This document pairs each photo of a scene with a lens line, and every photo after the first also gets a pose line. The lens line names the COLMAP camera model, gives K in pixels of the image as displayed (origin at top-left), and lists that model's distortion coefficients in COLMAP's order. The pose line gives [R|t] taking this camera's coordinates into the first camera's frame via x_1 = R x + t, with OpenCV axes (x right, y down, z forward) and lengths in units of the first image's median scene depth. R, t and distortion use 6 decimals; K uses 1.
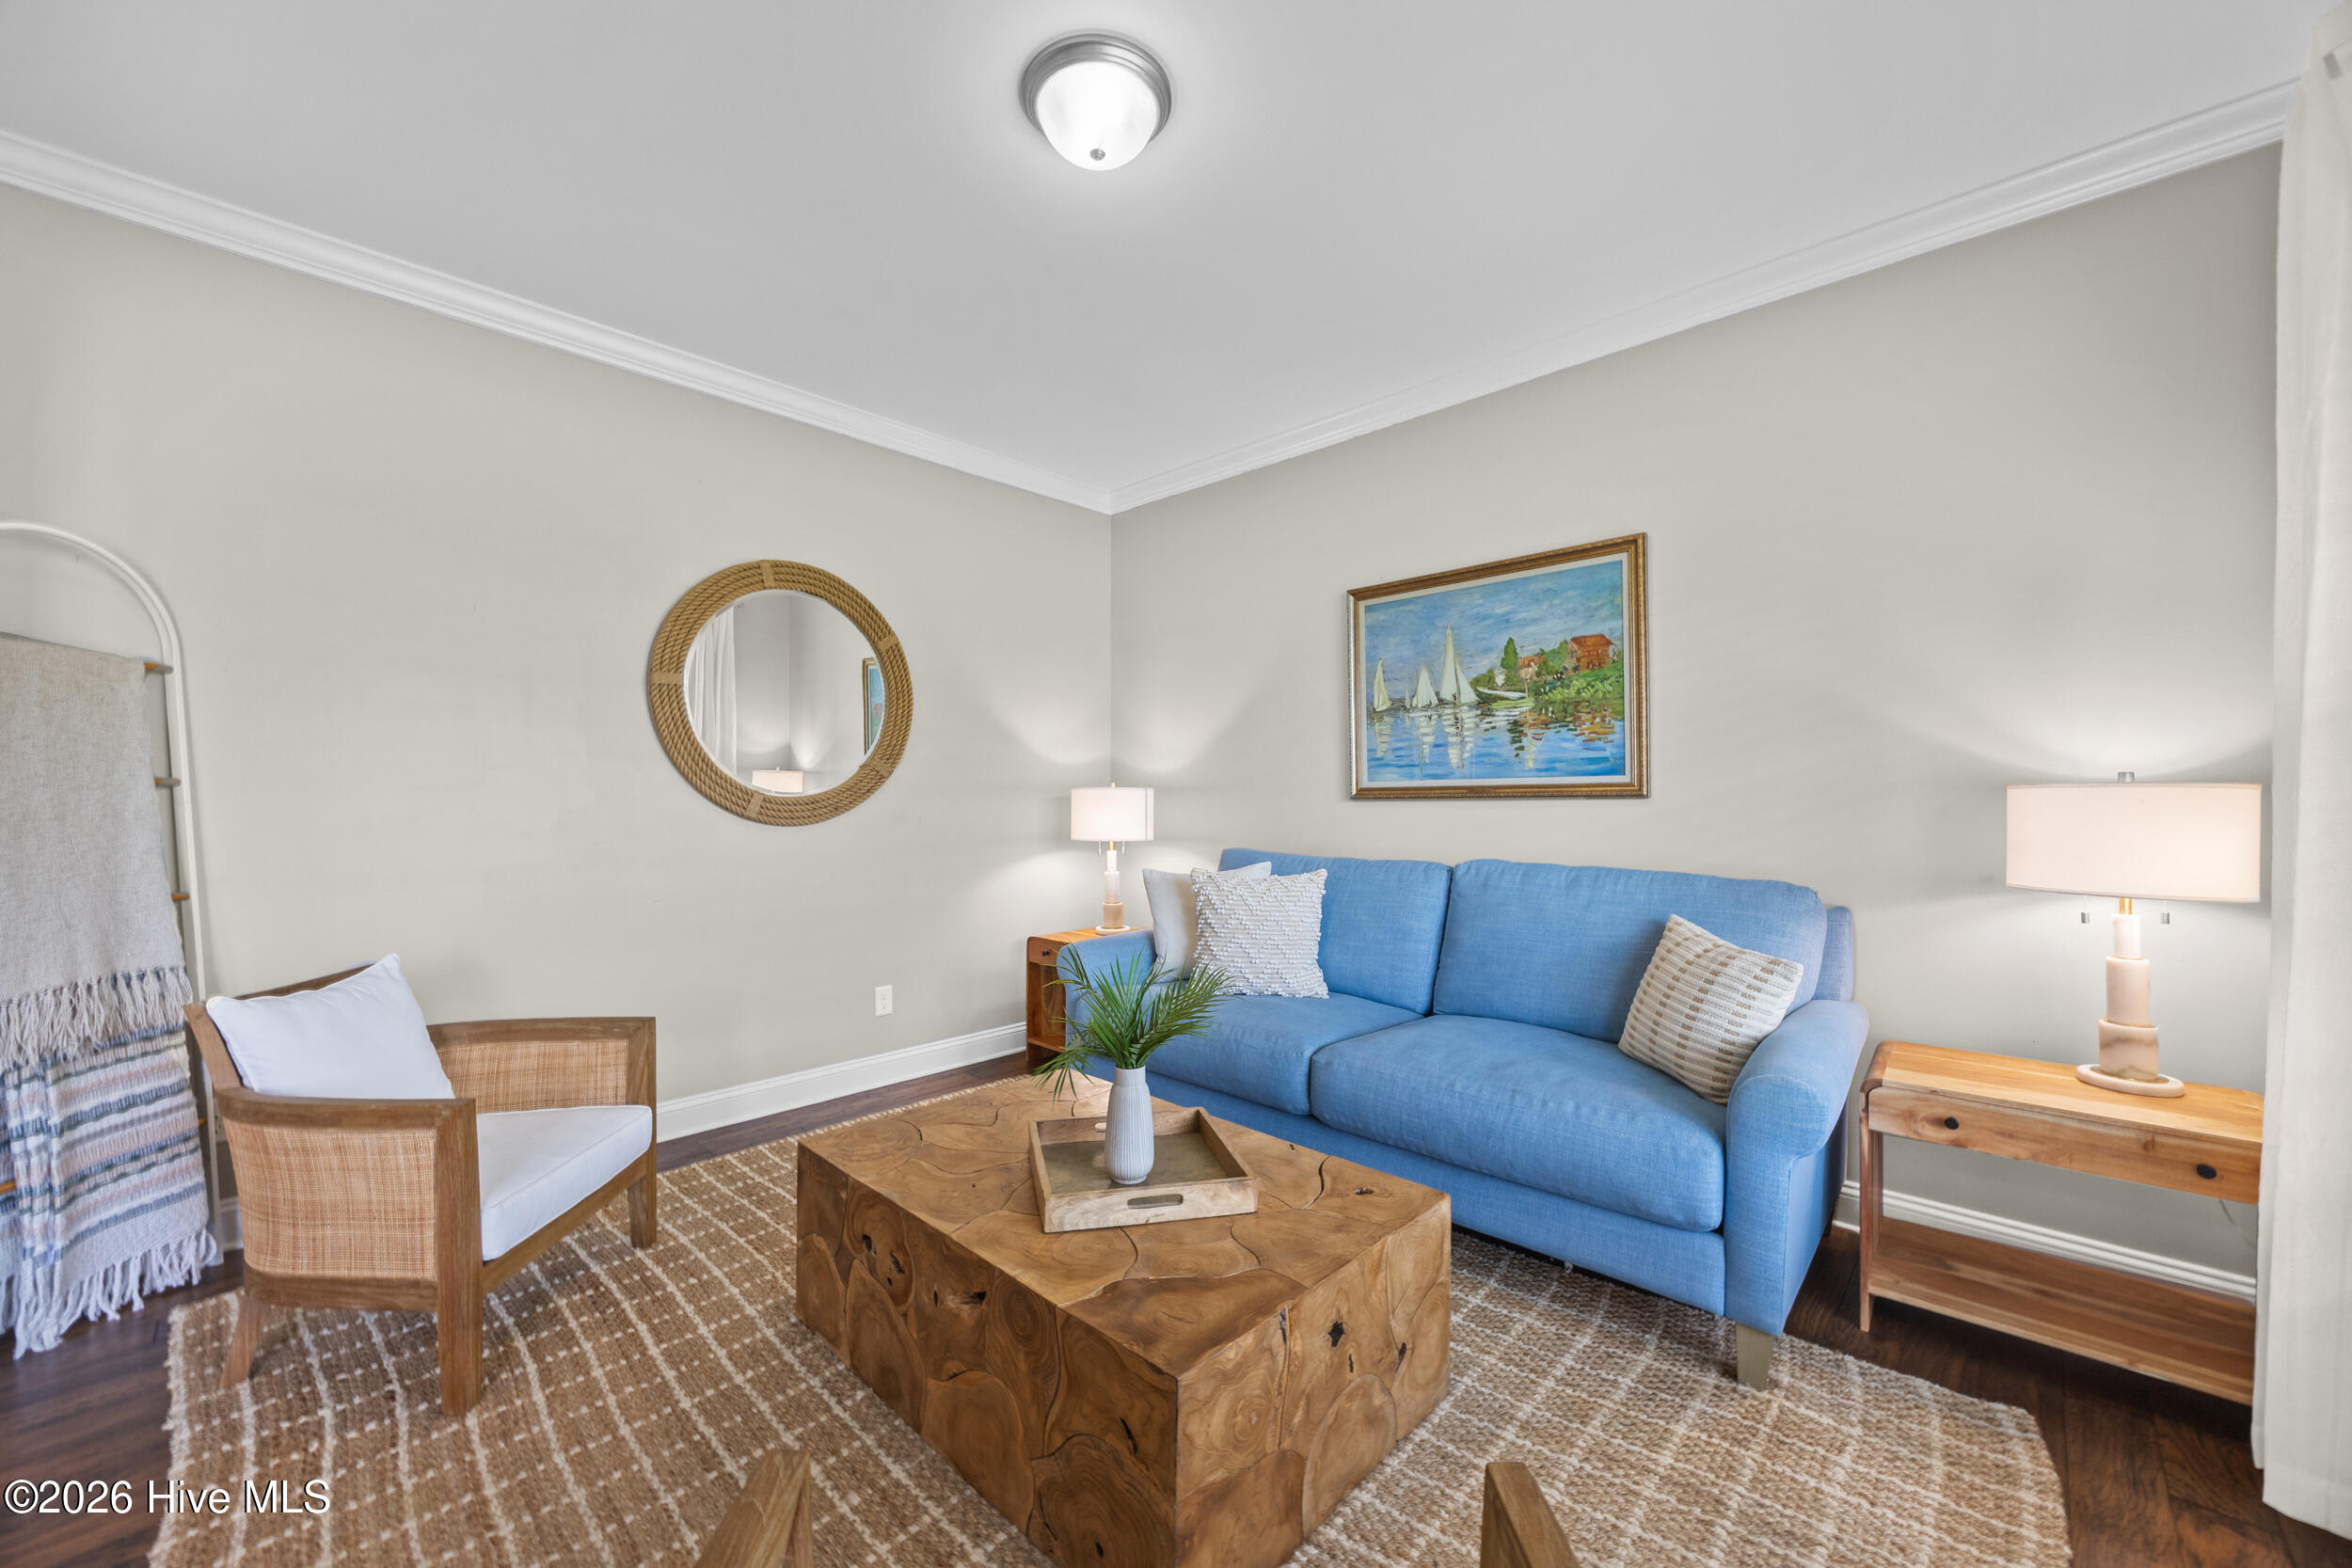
lens RADIAL K [[895.2, 0, 1165.8], [0, 895.2, 792.3], [0, 0, 1]] dist [-0.002095, 0.000345]
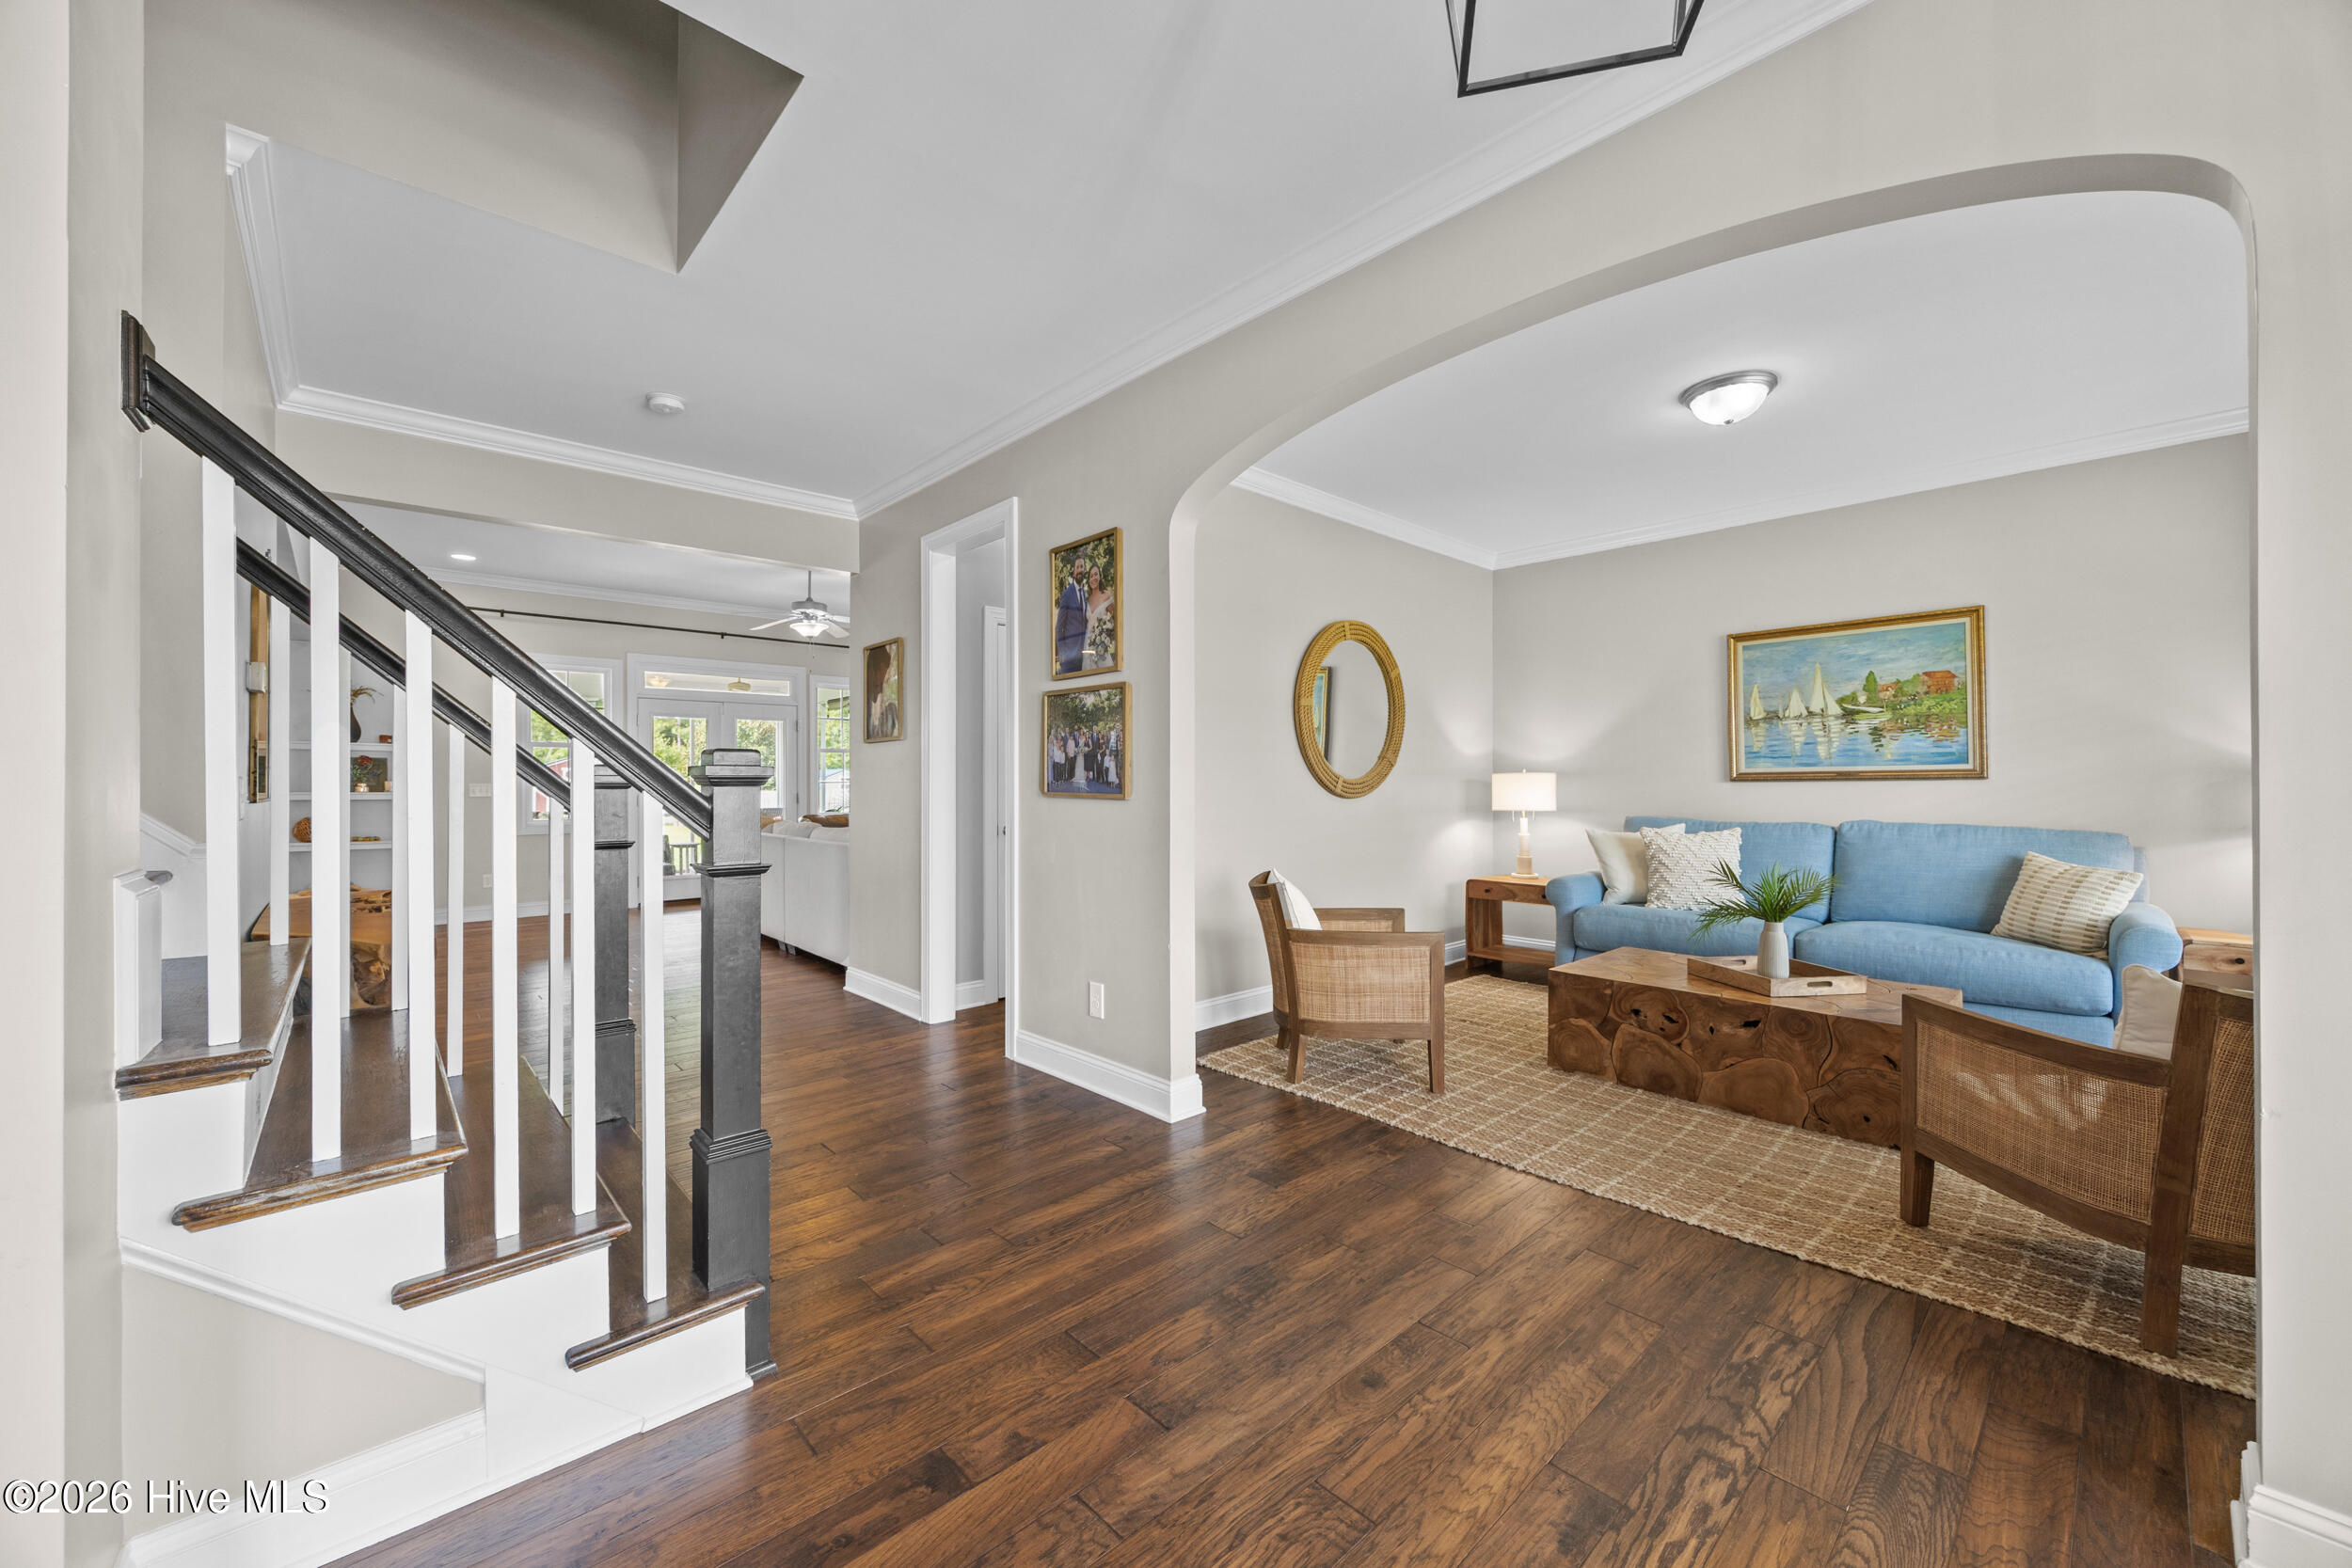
lens RADIAL K [[895.2, 0, 1165.8], [0, 895.2, 773.6], [0, 0, 1]] dist [-0.002095, 0.000345]
pose [[0.998487, -0.000218, -0.054995, -0.718446], [-0.000150, 0.999978, -0.006683, 0.007009], [0.054995, 0.006681, 0.998464, -0.553968]]
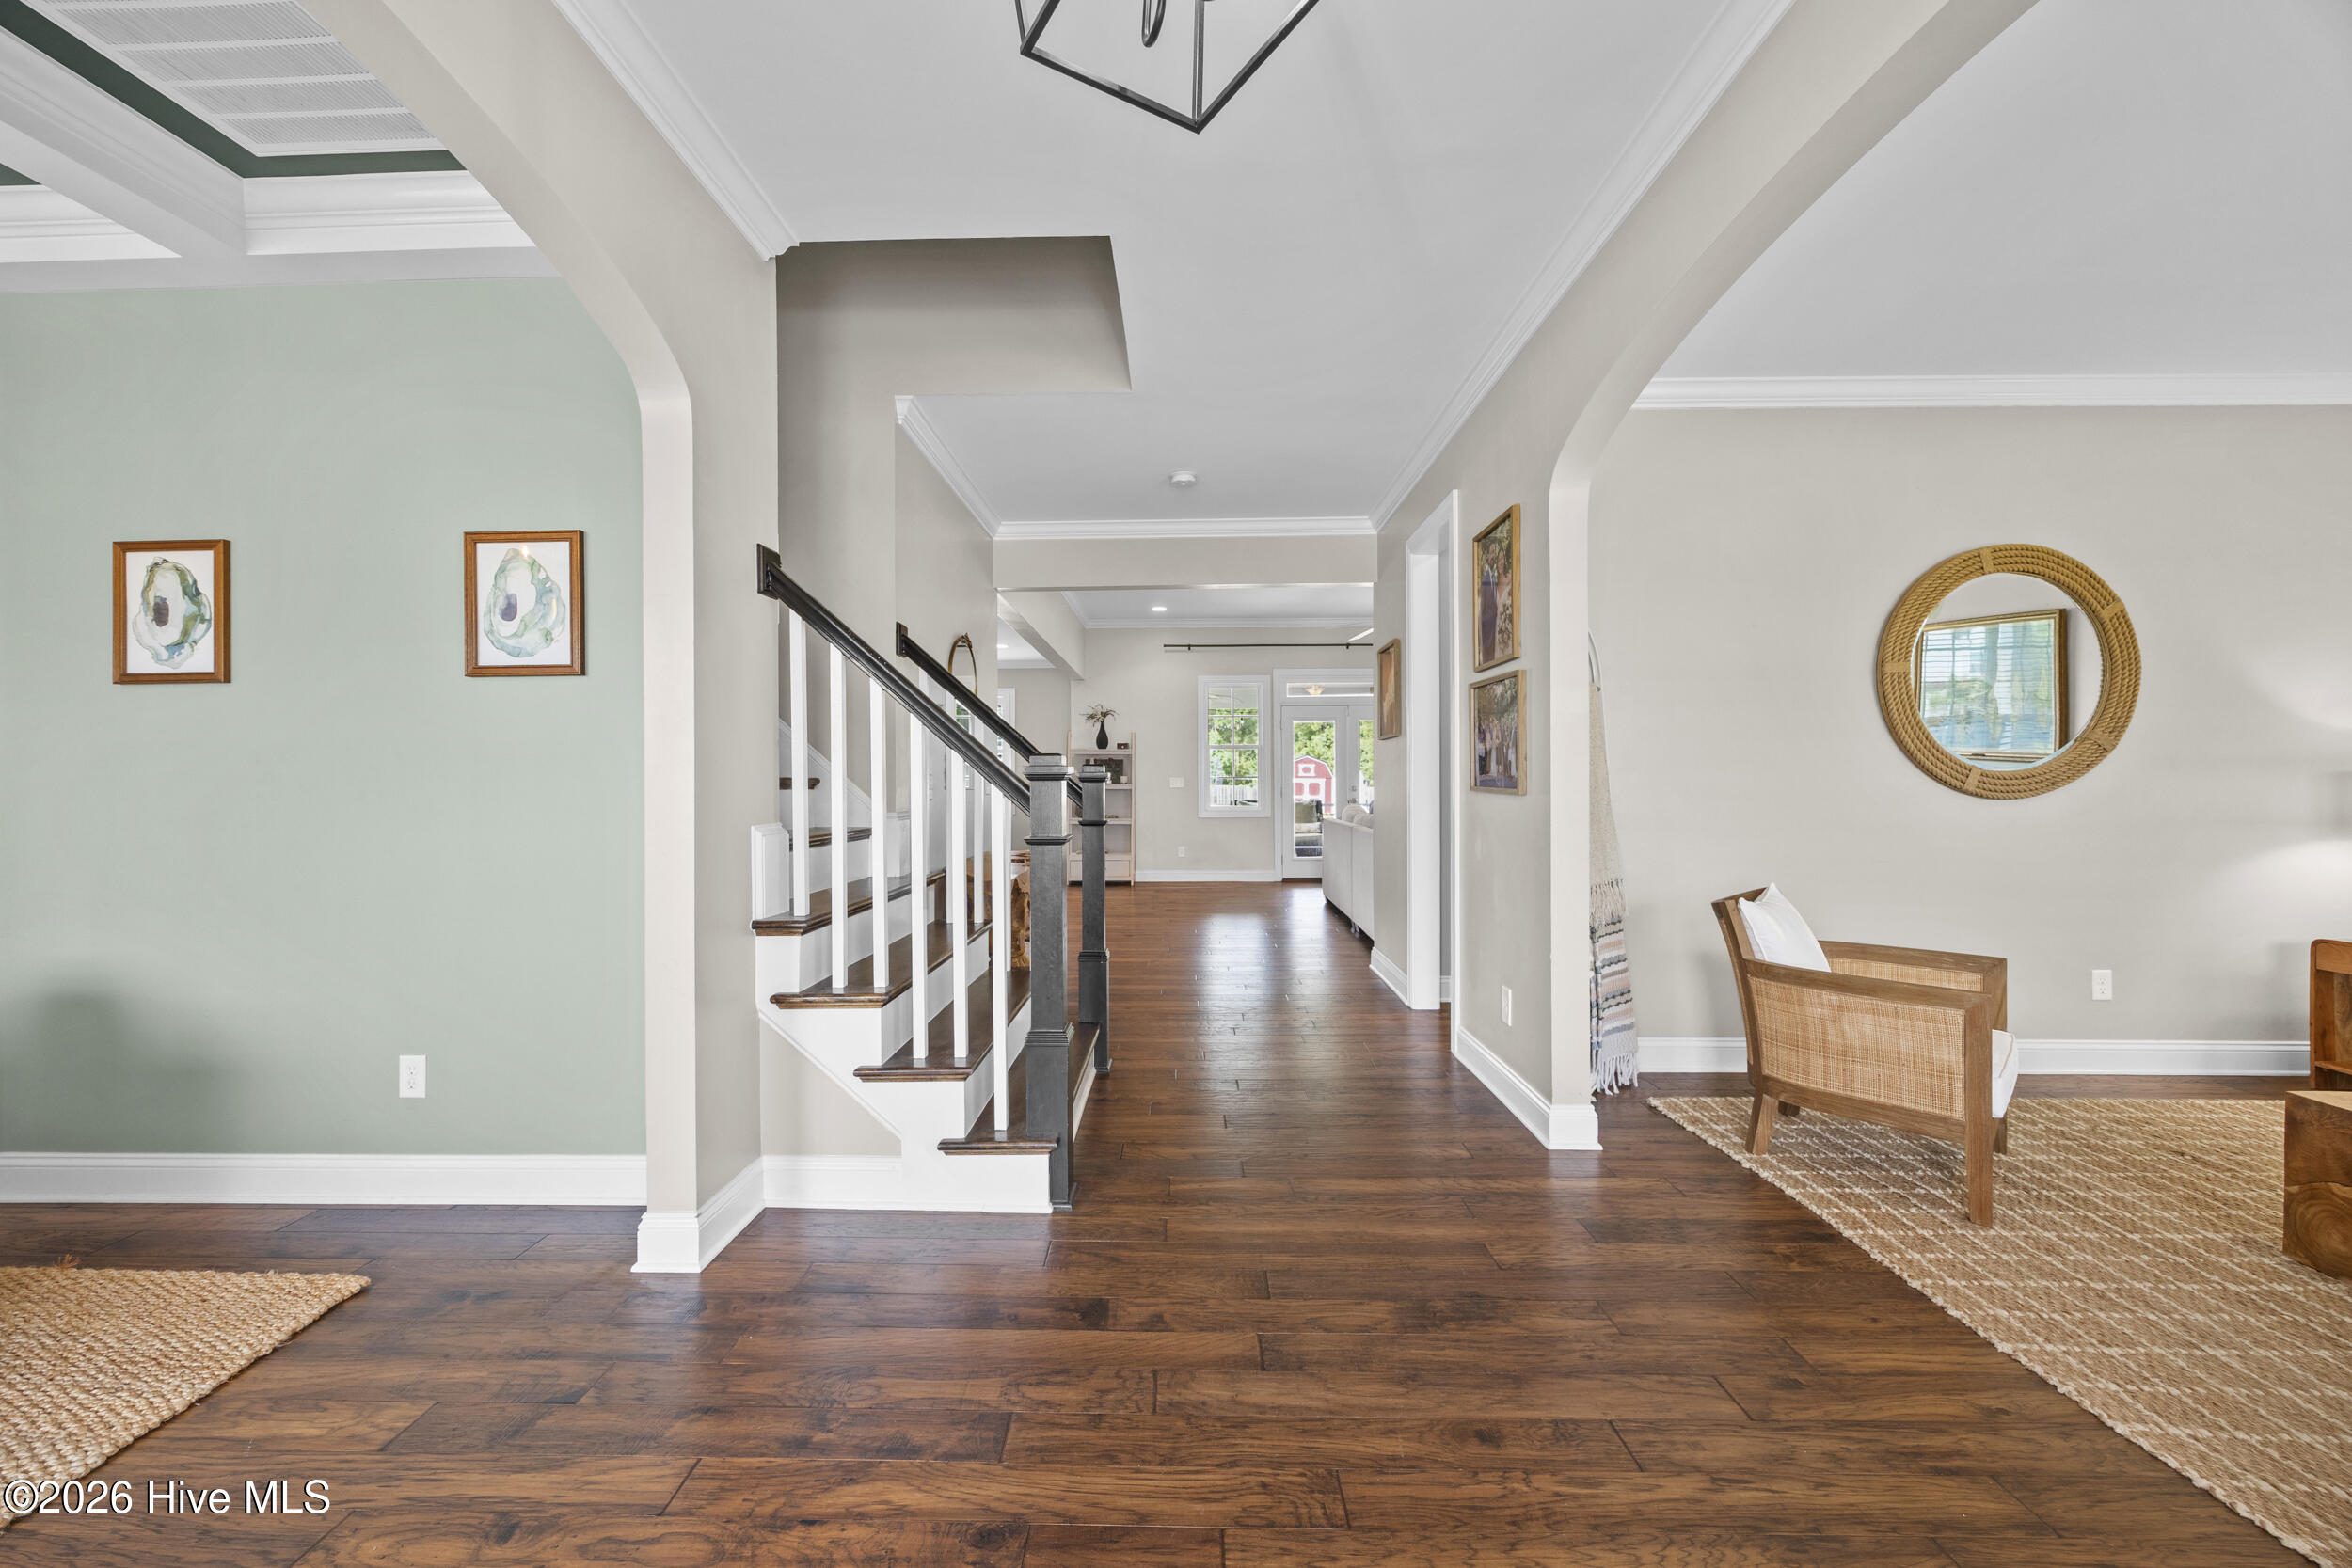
lens RADIAL K [[895.2, 0, 1162.6], [0, 895.2, 775.6], [0, 0, 1]] dist [-0.002095, 0.000345]
pose [[0.683702, -0.001677, -0.729759, -0.366559], [0.003267, 0.999994, 0.000763, 0.006553], [0.729754, -0.002906, 0.683704, -0.464682]]
